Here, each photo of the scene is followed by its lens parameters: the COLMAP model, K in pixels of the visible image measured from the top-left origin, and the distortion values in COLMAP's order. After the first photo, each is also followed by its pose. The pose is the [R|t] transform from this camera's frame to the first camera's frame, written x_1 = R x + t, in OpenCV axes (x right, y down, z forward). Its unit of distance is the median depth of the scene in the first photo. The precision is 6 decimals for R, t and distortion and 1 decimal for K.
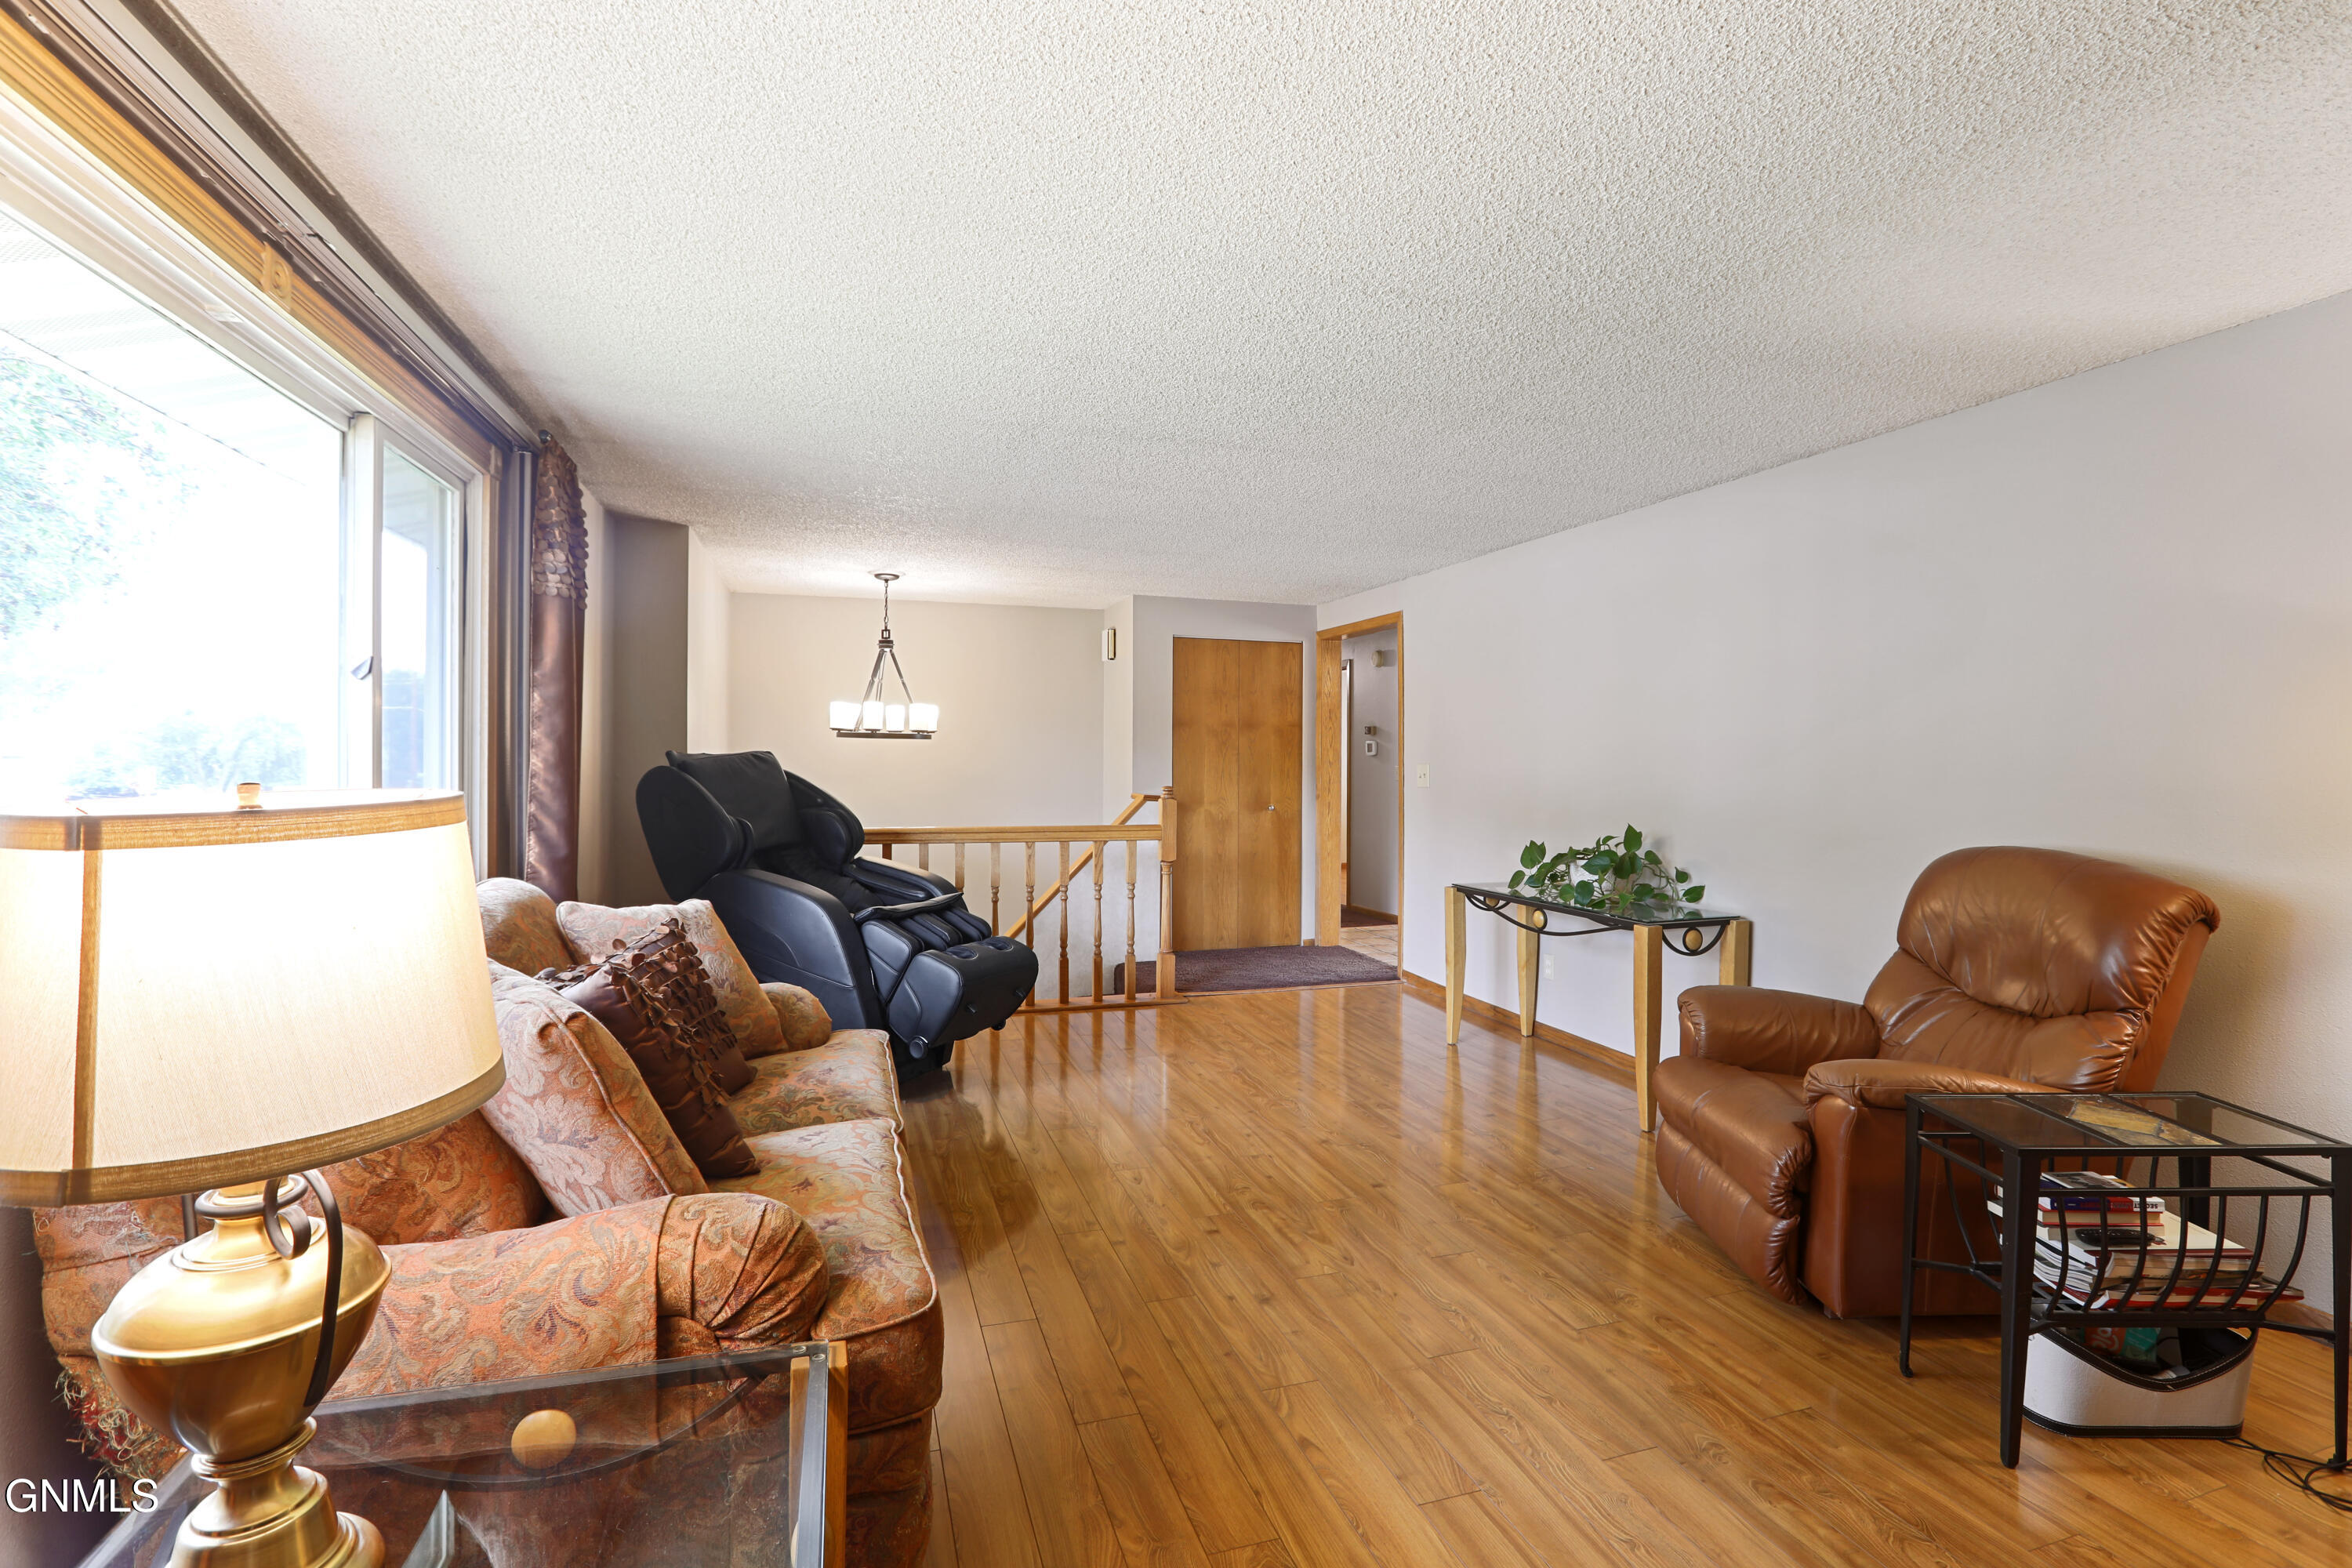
lens RADIAL K [[1084.1, 0, 1181.1], [0, 1084.1, 771.9], [0, 0, 1]] dist [-0.031868, 0.002736]
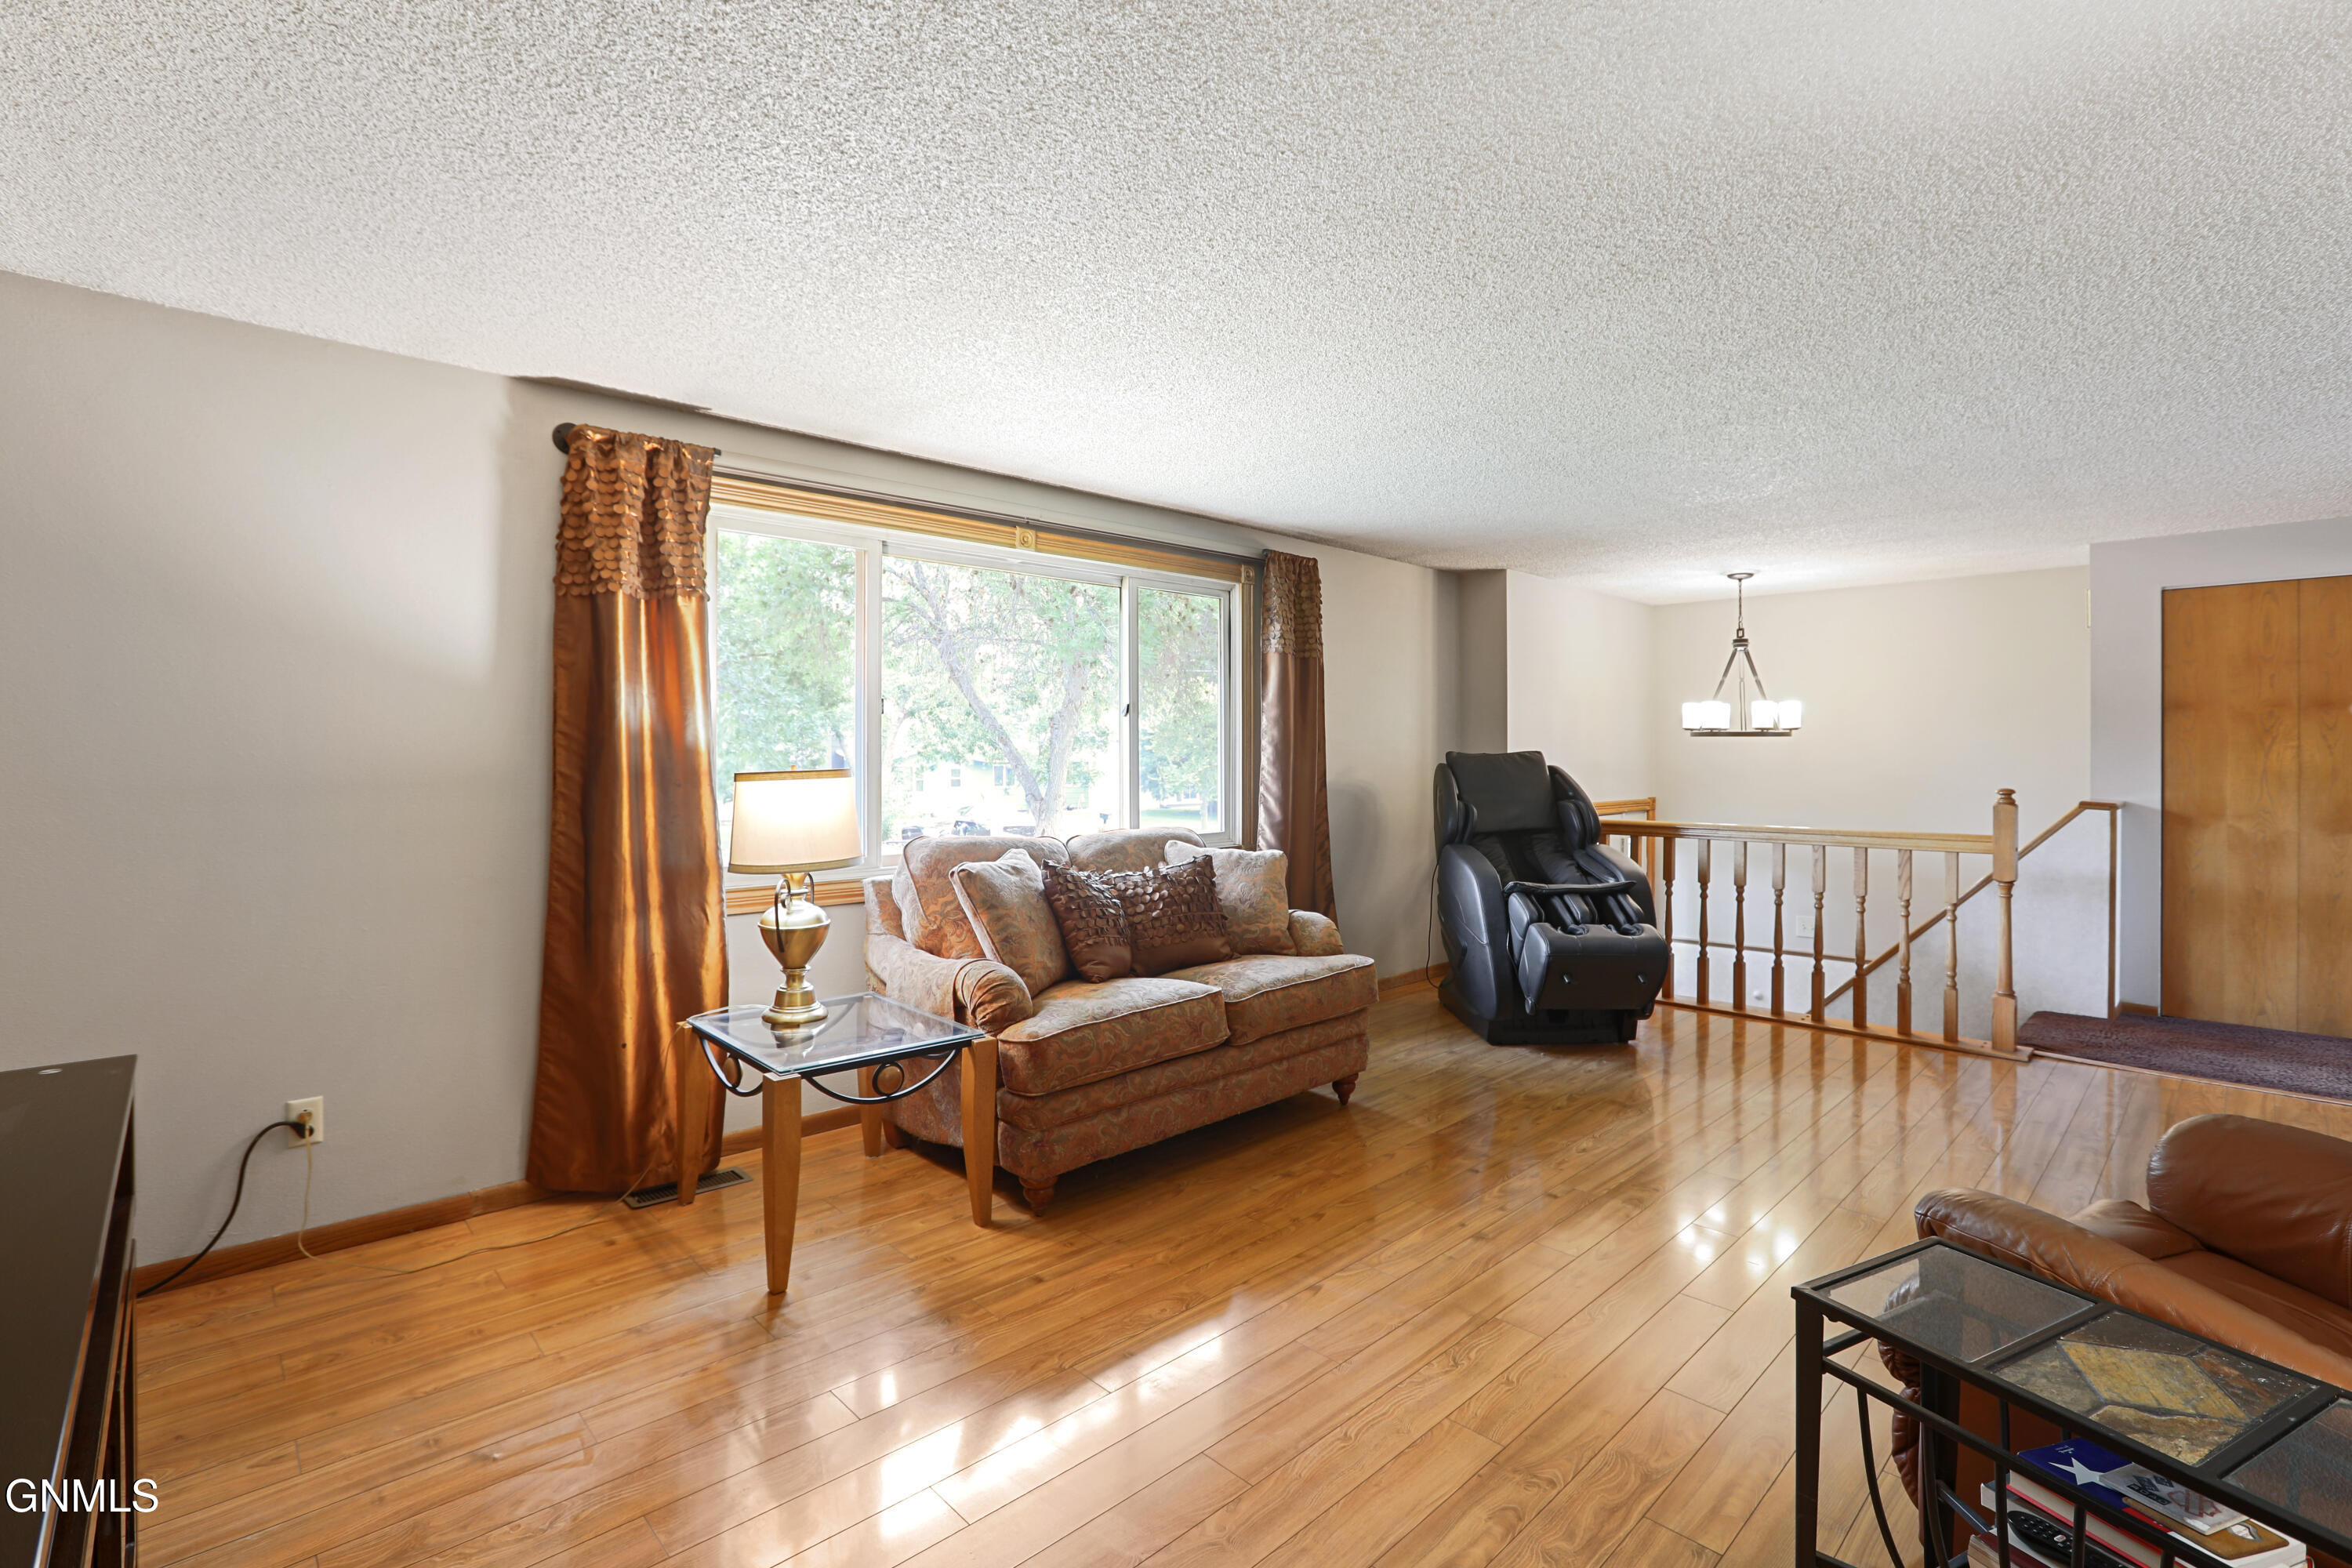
lens RADIAL K [[1084.1, 0, 1183.1], [0, 1084.1, 764.5], [0, 0, 1]] dist [-0.031868, 0.002736]
pose [[0.436102, 0.002156, -0.899894, 0.409167], [-0.006114, 0.999981, -0.000567, -0.001033], [0.899876, 0.005750, 0.436107, 0.096515]]
